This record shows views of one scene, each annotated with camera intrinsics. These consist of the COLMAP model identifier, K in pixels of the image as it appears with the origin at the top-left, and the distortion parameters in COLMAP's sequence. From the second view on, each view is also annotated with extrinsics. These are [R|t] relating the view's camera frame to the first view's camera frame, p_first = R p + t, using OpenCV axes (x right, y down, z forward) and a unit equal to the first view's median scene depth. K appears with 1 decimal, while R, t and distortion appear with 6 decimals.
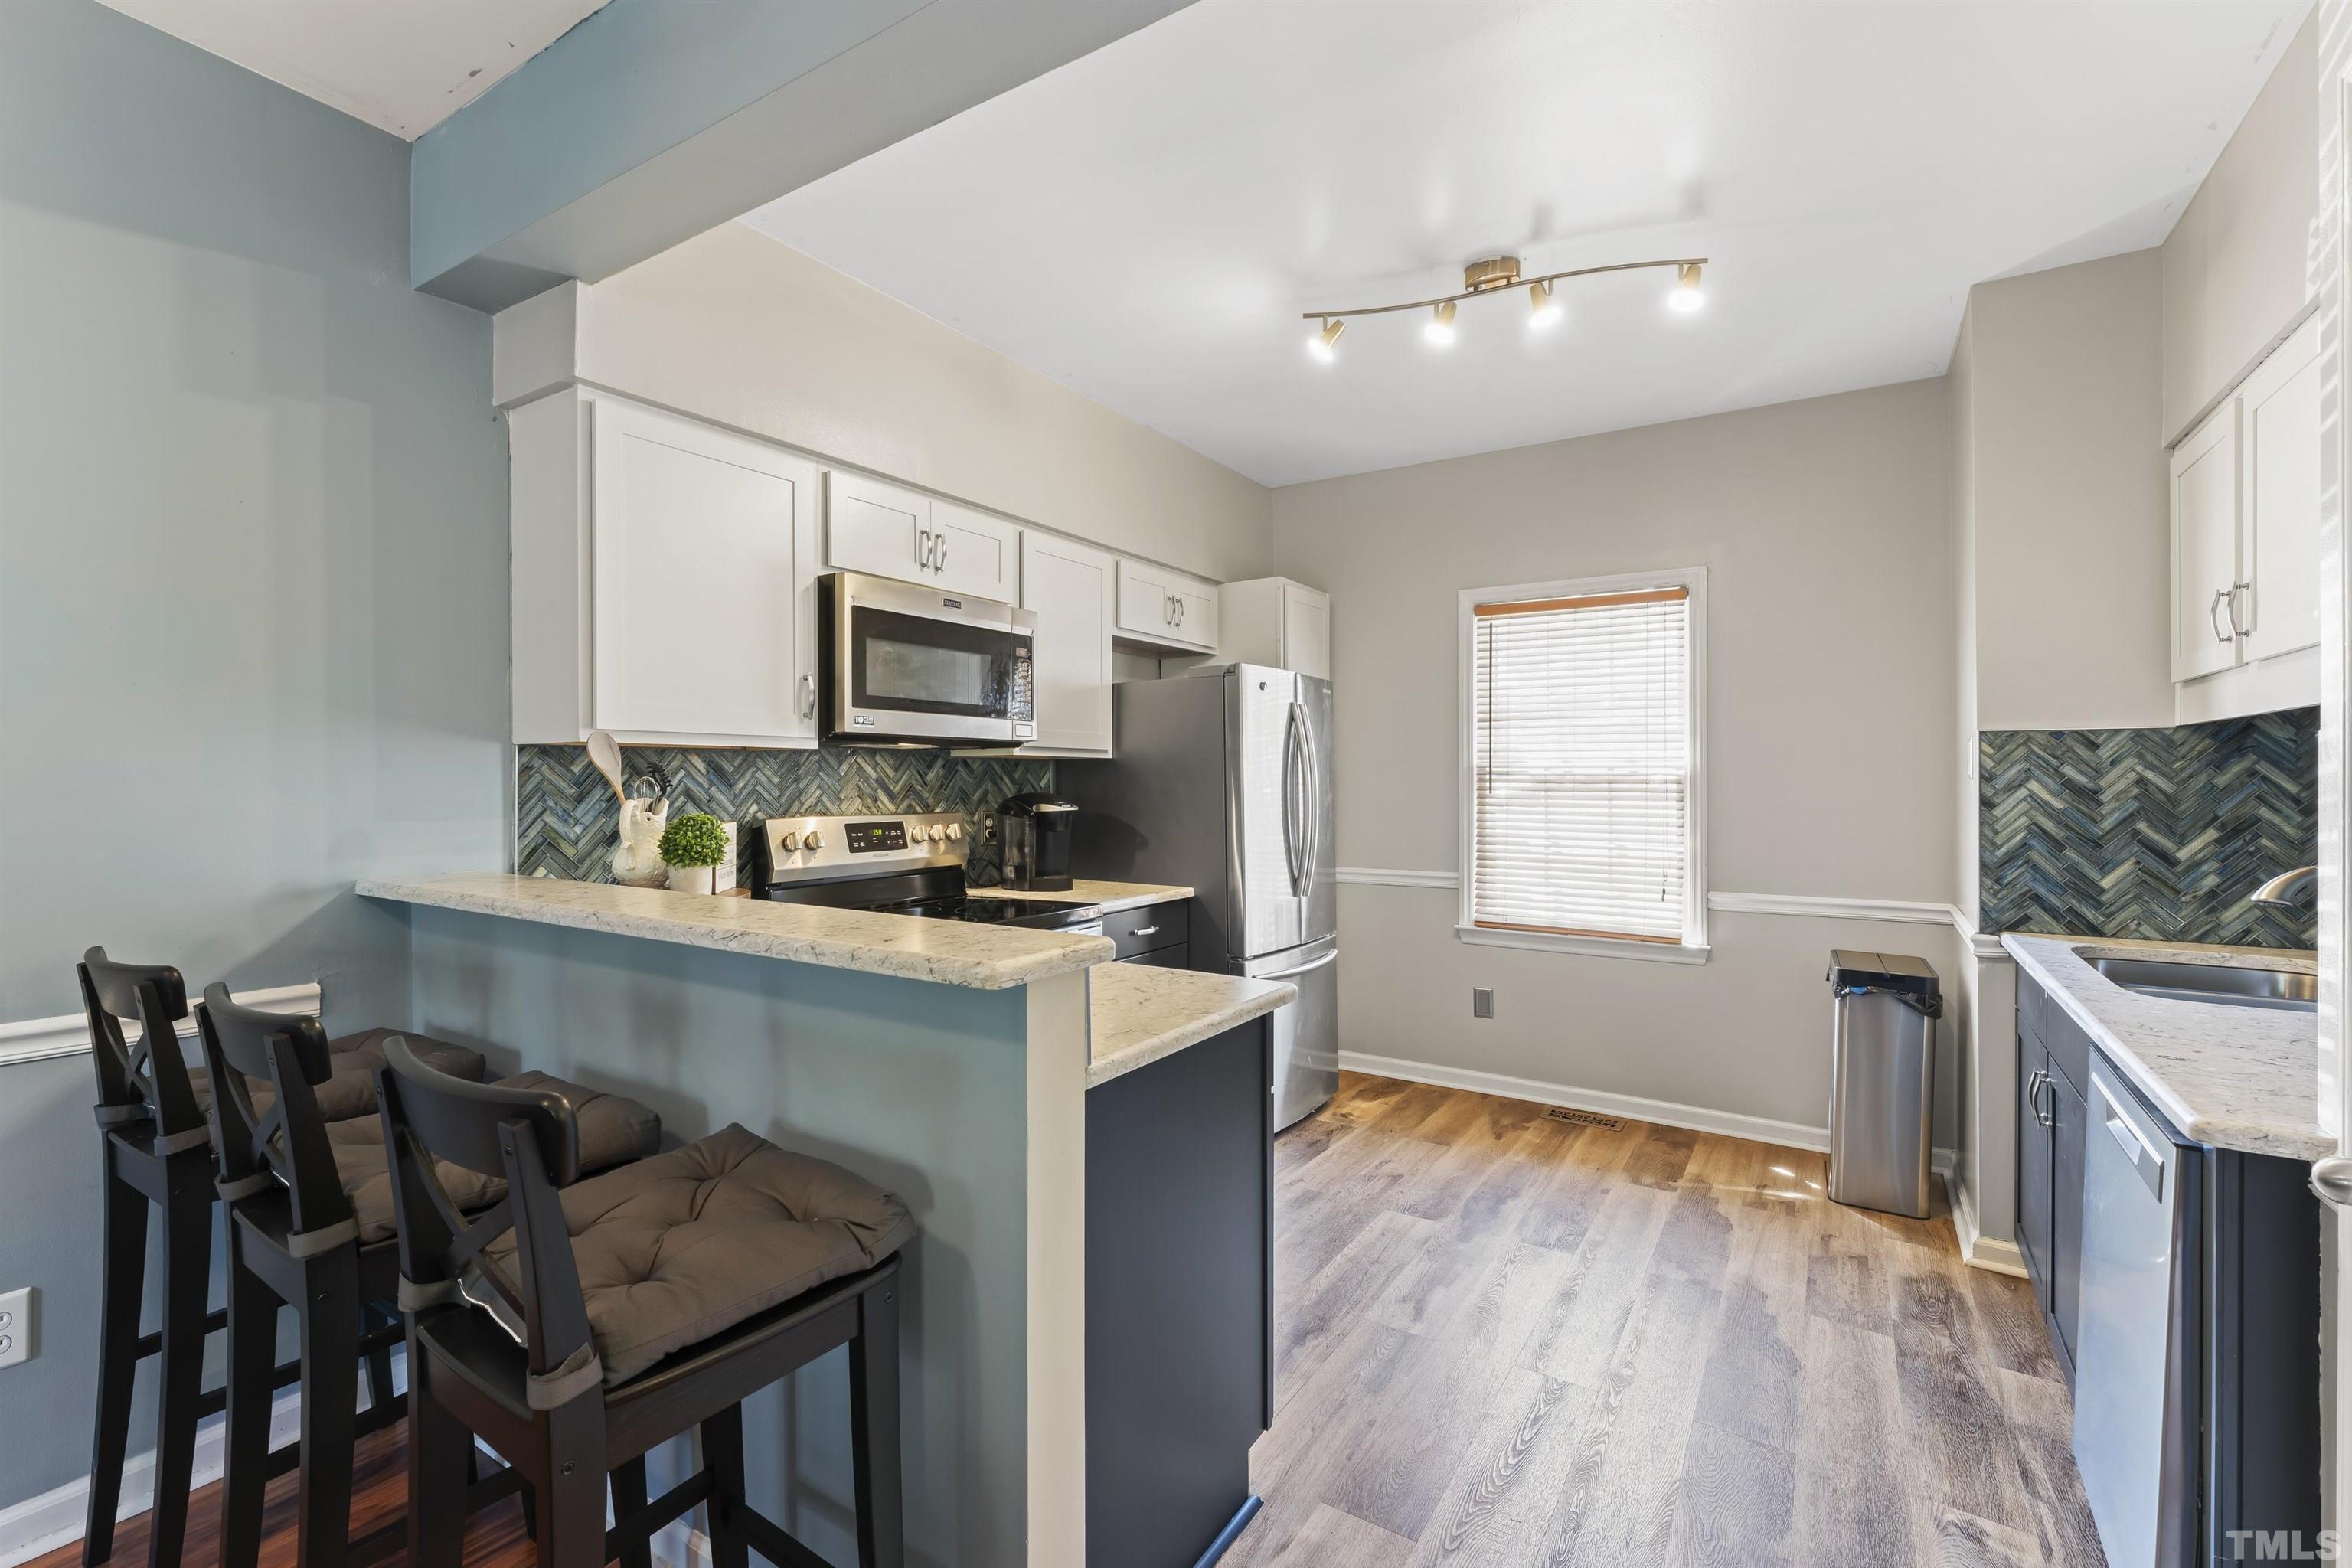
lens RADIAL K [[1022.8, 0, 1157.2], [0, 1022.8, 782.4], [0, 0, 1]] dist [-0.009861, 0.001450]
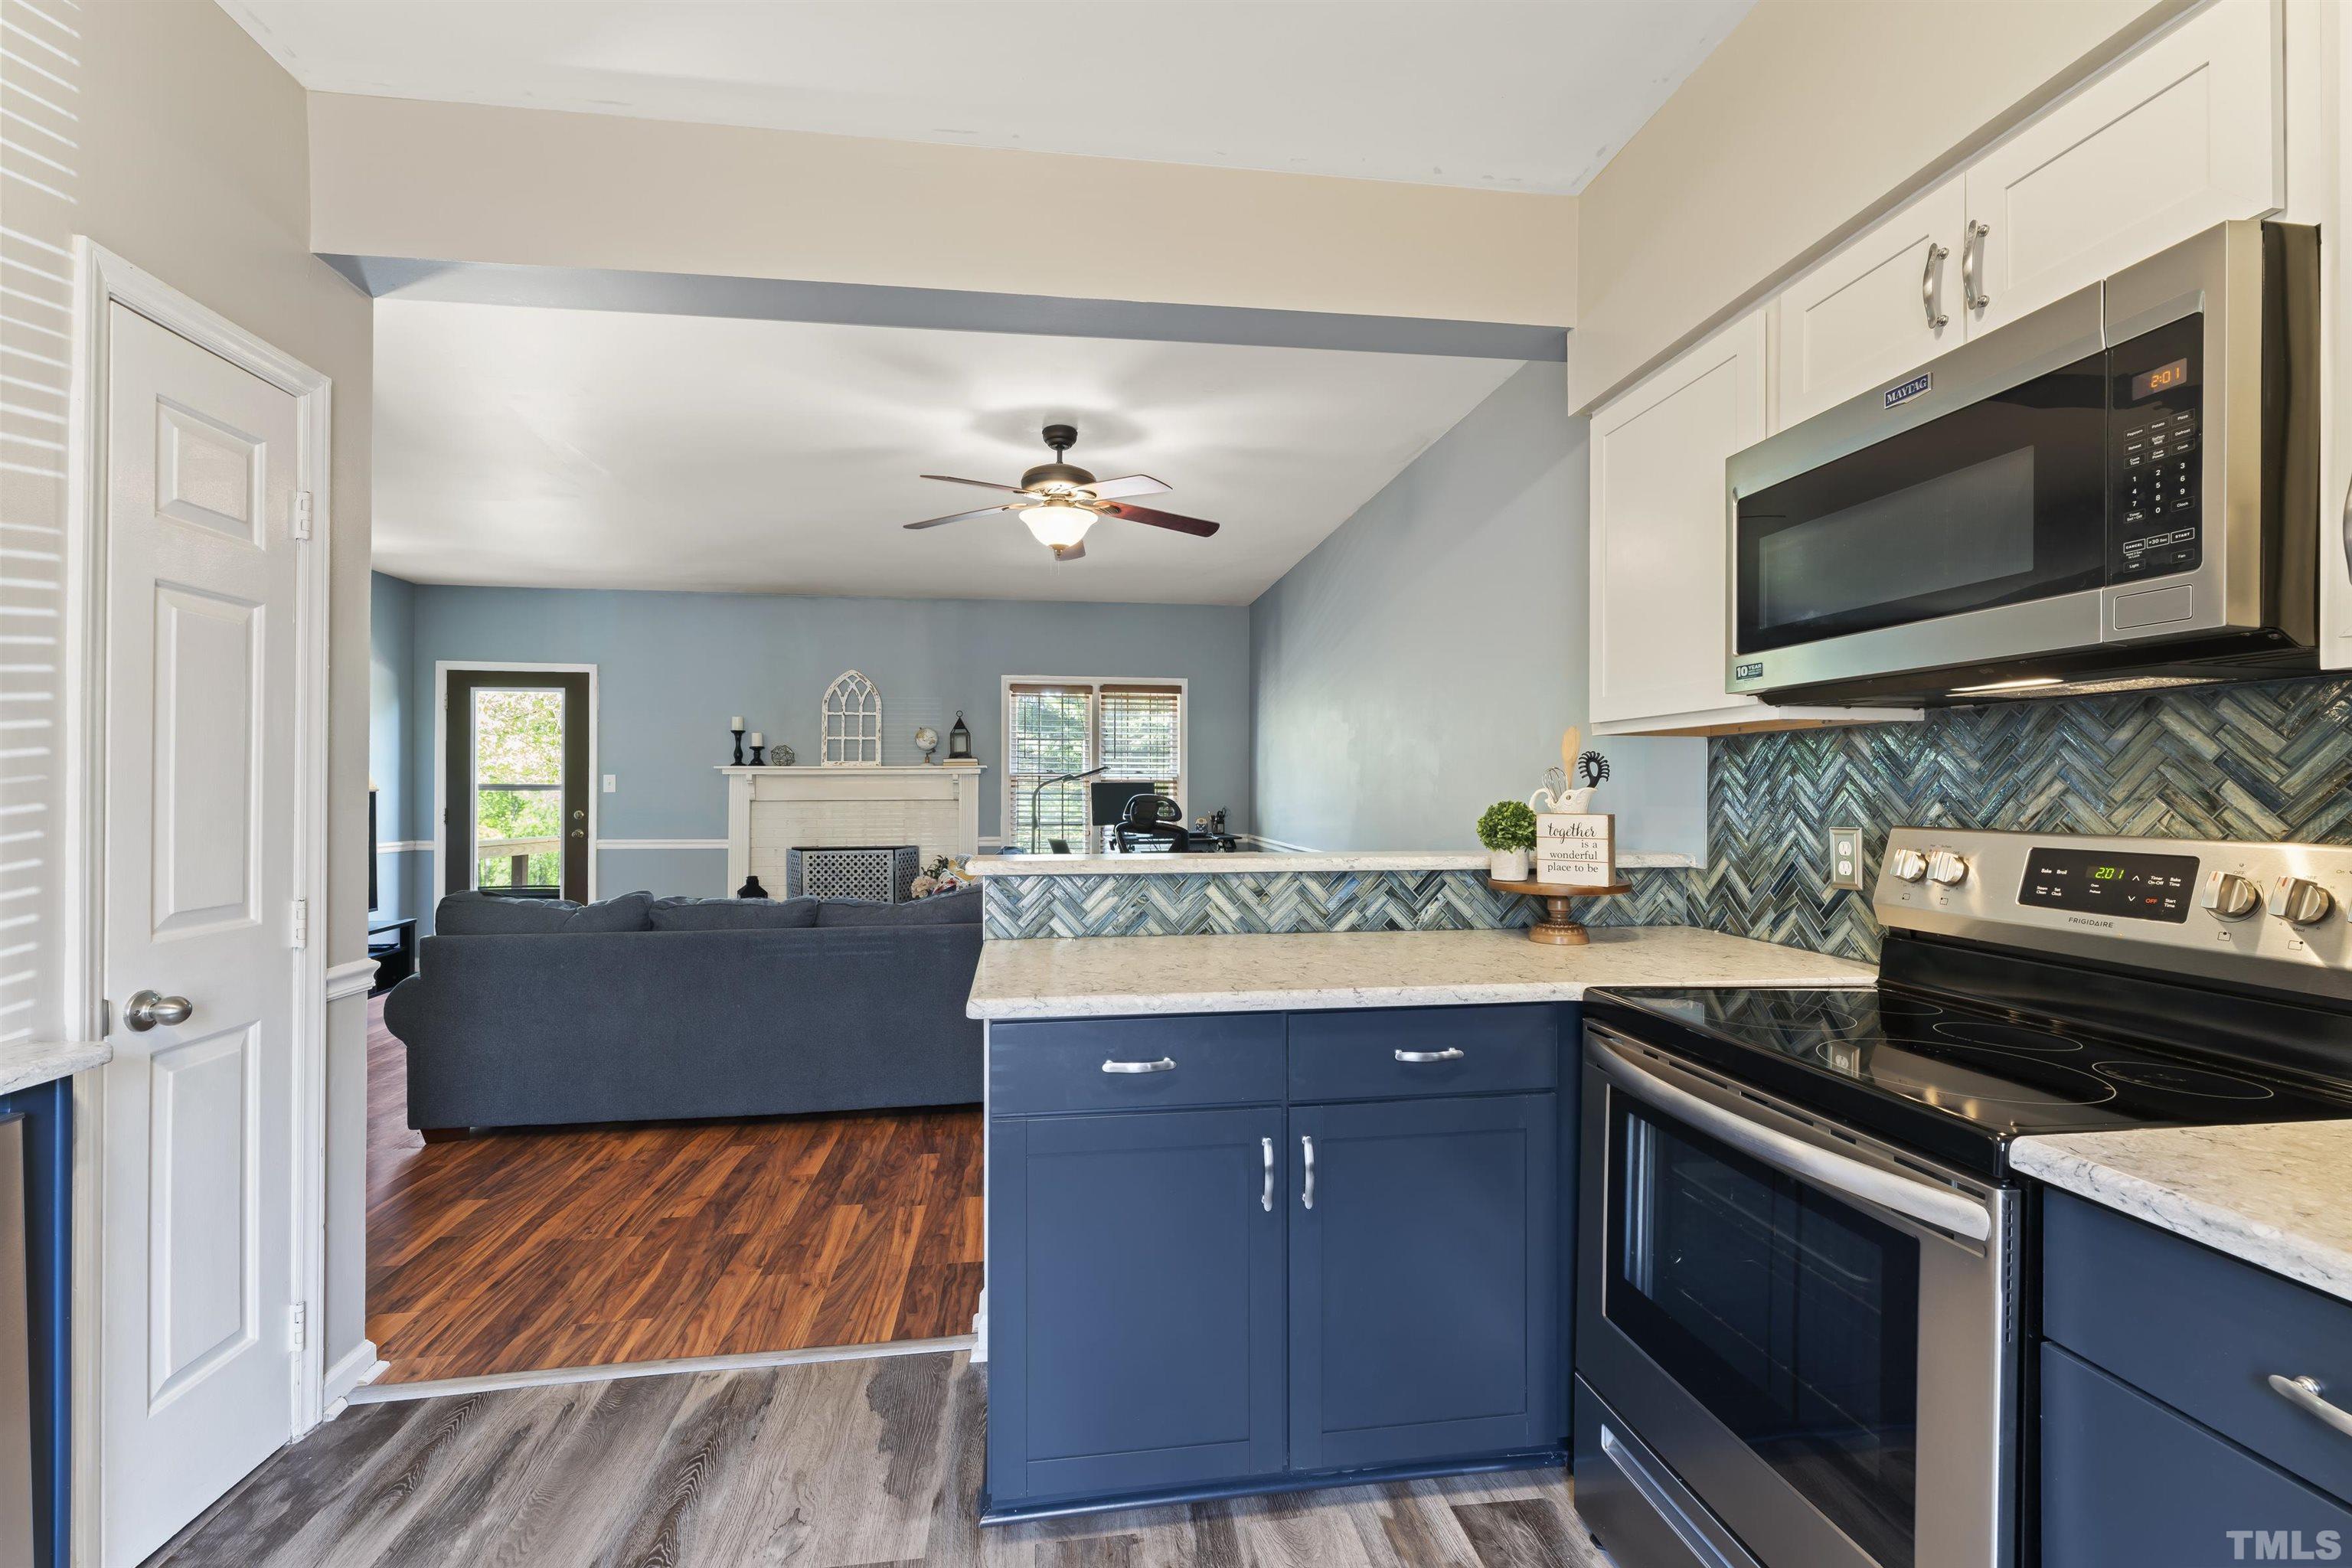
lens RADIAL K [[1022.8, 0, 1187.2], [0, 1022.8, 779.0], [0, 0, 1]] dist [-0.009861, 0.001450]
pose [[-0.747120, -0.007834, -0.664643, 0.401924], [-0.005194, 0.999969, -0.005948, 0.012478], [0.664668, -0.000992, -0.747138, 1.242380]]
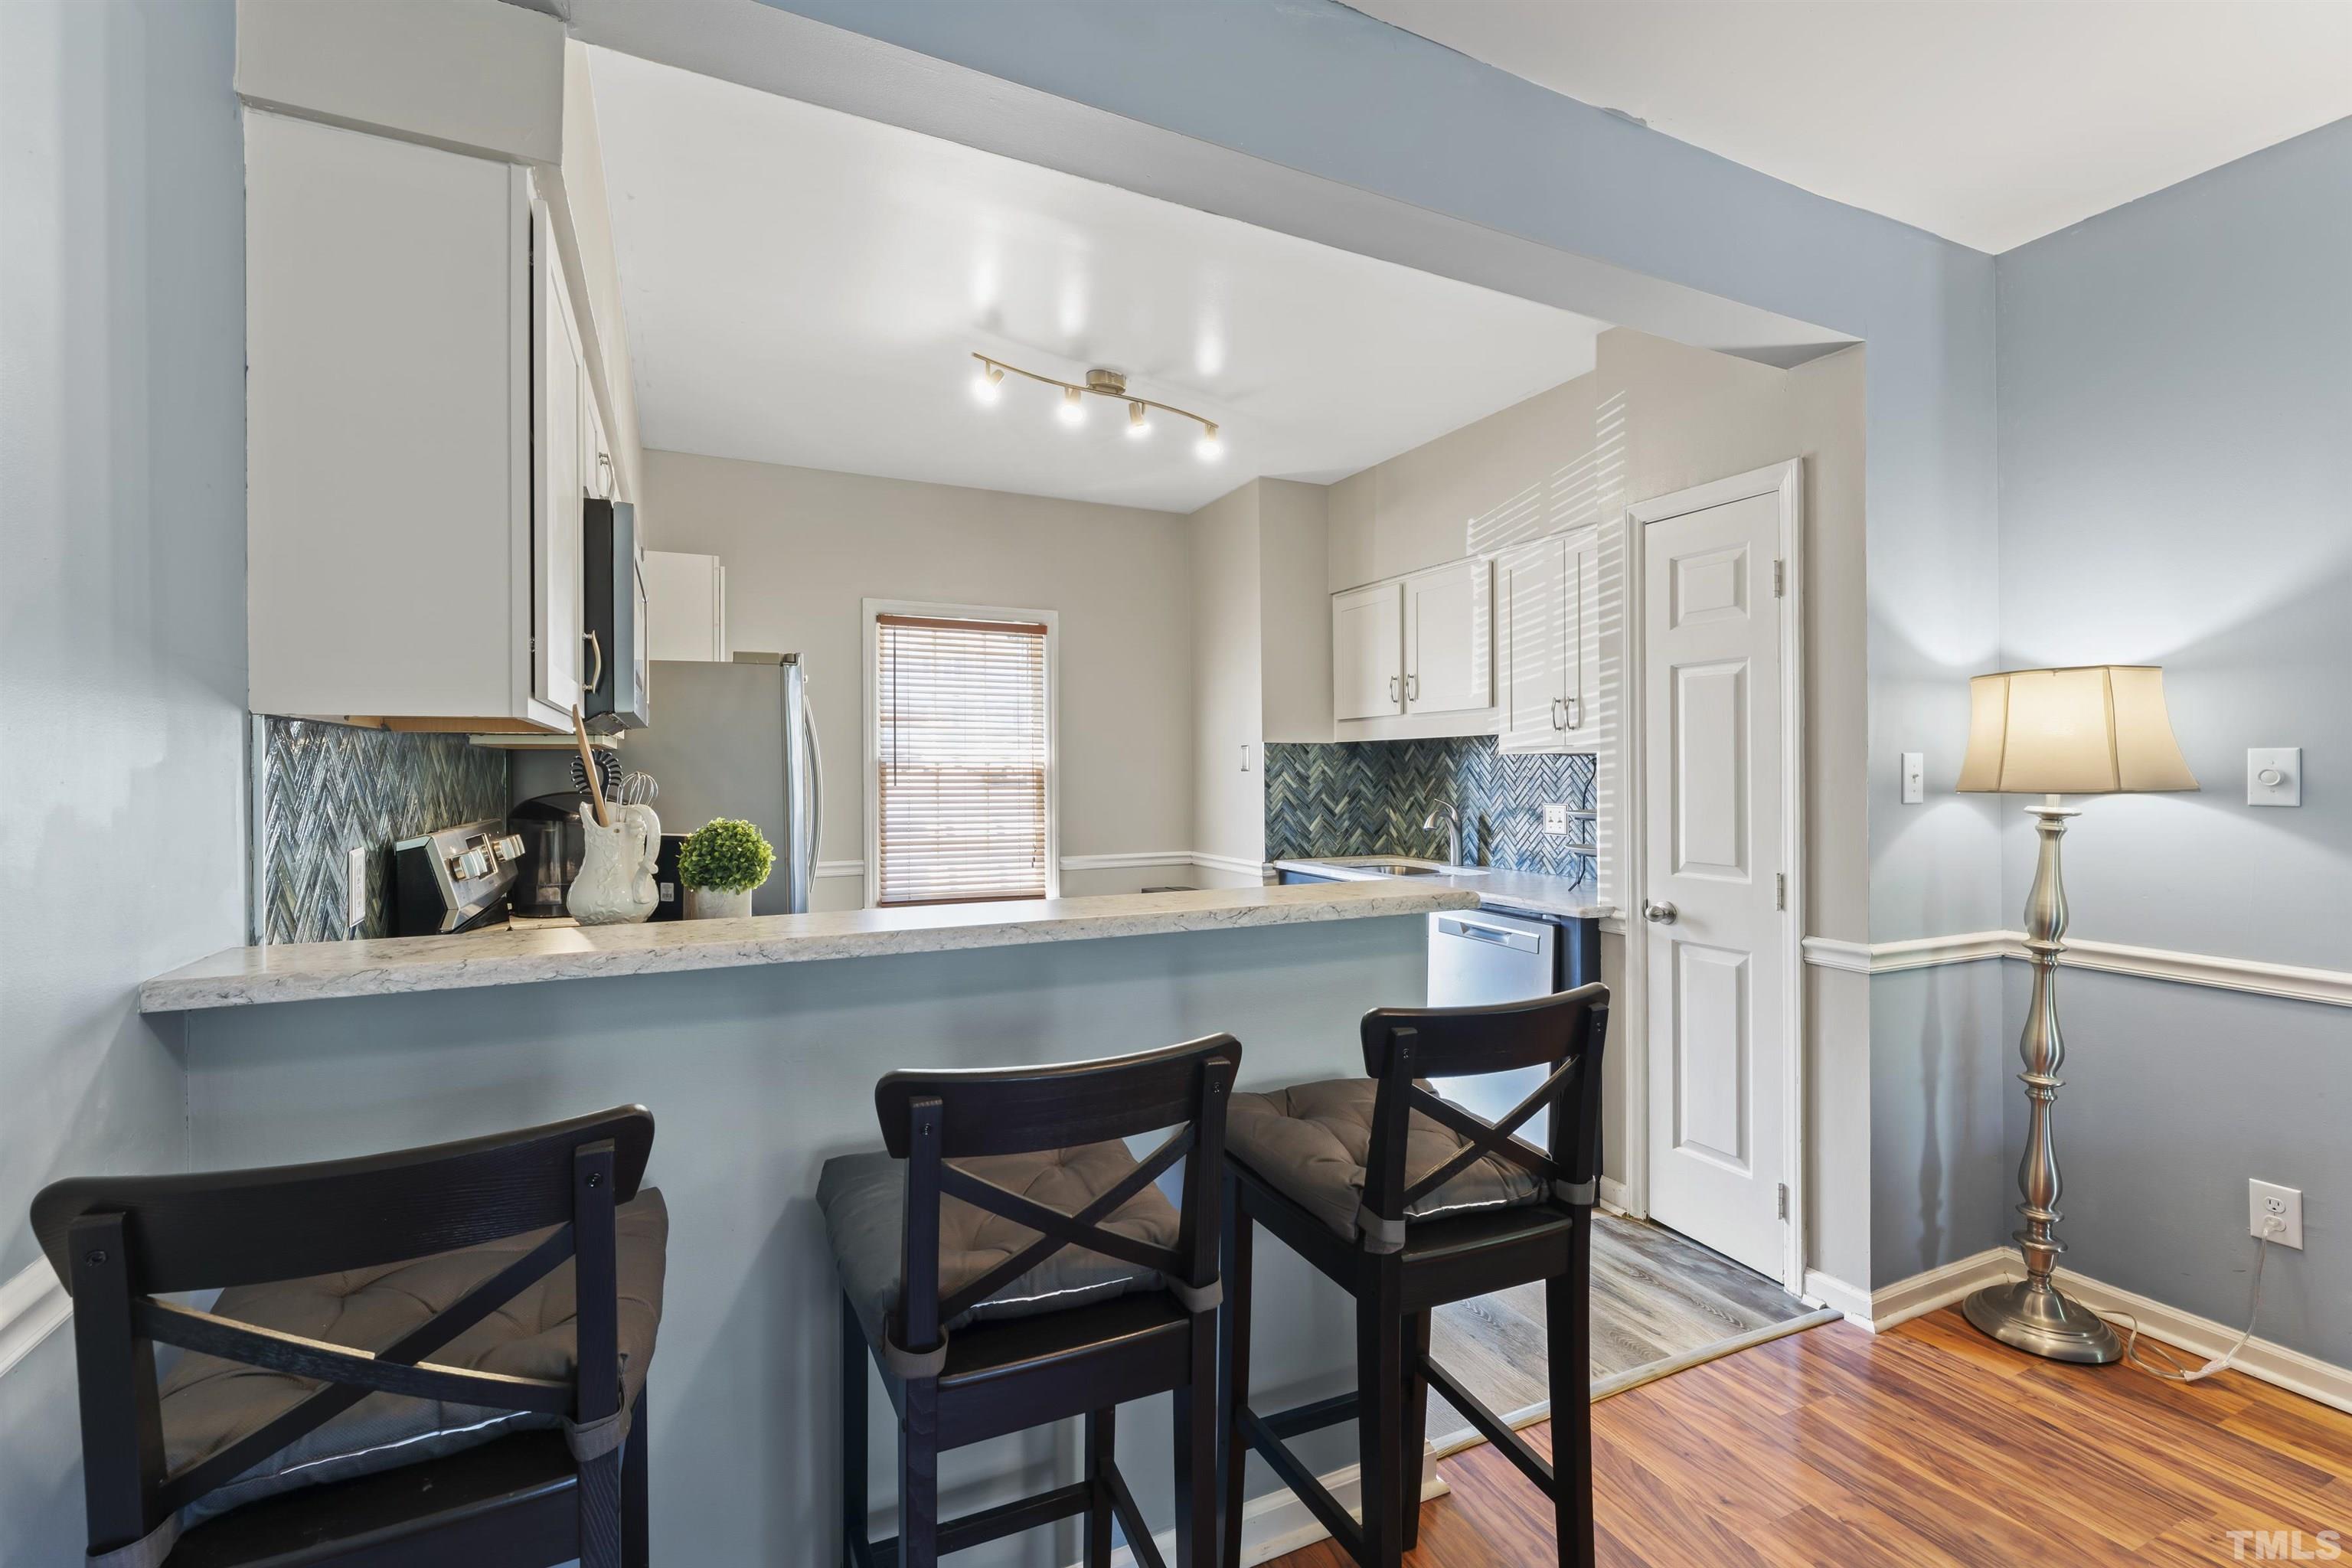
lens RADIAL K [[1022.8, 0, 1171.0], [0, 1022.8, 776.8], [0, 0, 1]] dist [-0.009861, 0.001450]
pose [[0.525582, -0.006914, 0.850715, -0.730095], [0.006579, 0.999970, 0.004063, -0.001713], [-0.850717, 0.003461, 0.525612, 0.249027]]
